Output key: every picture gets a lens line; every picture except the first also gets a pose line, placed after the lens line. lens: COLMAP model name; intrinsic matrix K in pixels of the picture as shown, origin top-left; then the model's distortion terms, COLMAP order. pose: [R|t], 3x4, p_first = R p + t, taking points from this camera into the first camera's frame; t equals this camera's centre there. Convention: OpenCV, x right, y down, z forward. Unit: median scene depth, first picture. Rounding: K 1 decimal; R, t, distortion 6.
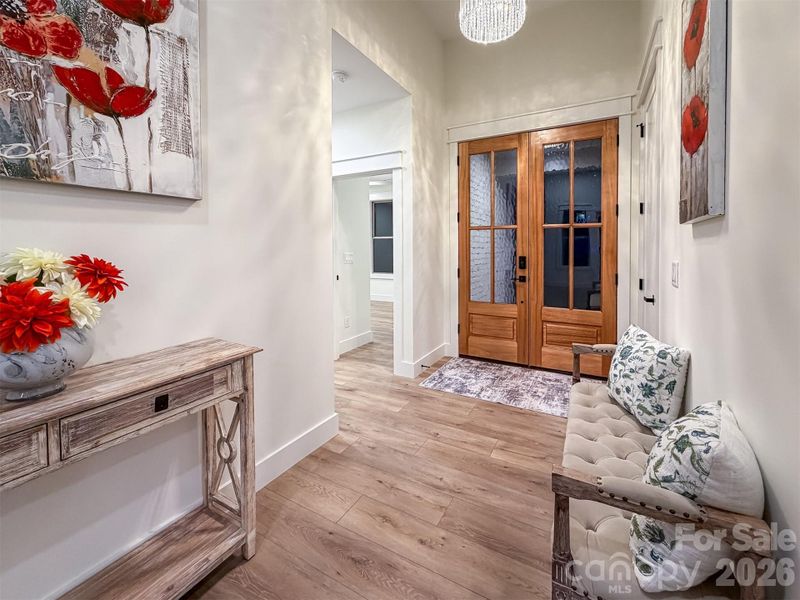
lens RADIAL K [[332.9, 0, 416.6], [0, 332.9, 256.7], [0, 0, 1]] dist [-0.000708, -0.000138]
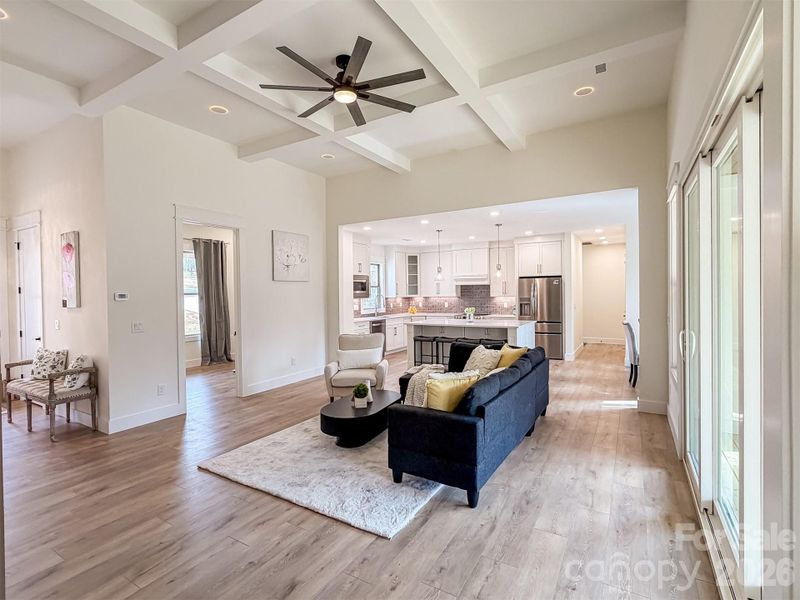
lens RADIAL K [[394.2, 0, 398.4], [0, 394.2, 297.6], [0, 0, 1]] dist [-0.000746, -0.000317]
pose [[0.054204, -0.007492, 0.998502, -2.641180], [0.035314, 0.999361, 0.005581, -0.103586], [-0.997905, 0.034959, 0.054434, -2.258182]]
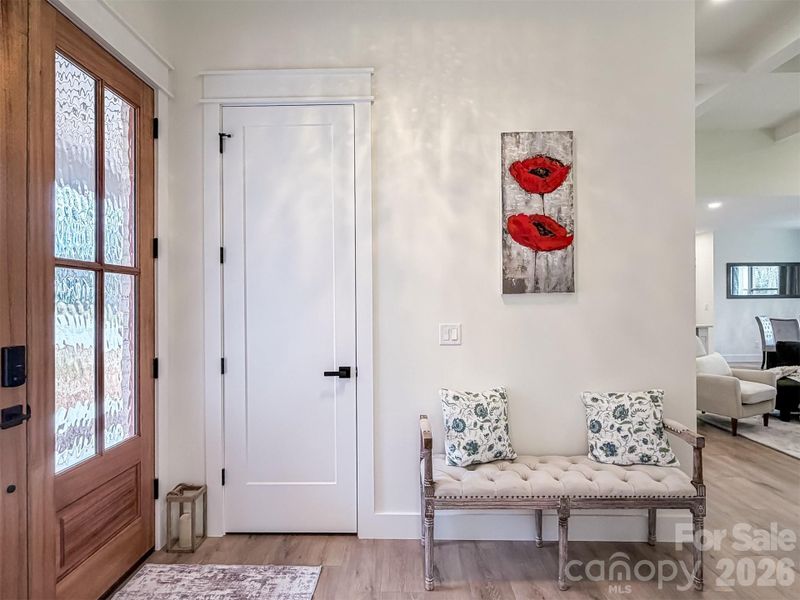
lens RADIAL K [[428.9, 0, 400.0], [0, 428.9, 300.0], [0, 0, 1]] dist [-0.002545, -0.000830]
pose [[-0.448314, 0.013194, 0.893779, -0.561999], [0.031744, 0.999495, 0.001168, -0.095182], [-0.893313, 0.028896, -0.448506, 2.173010]]
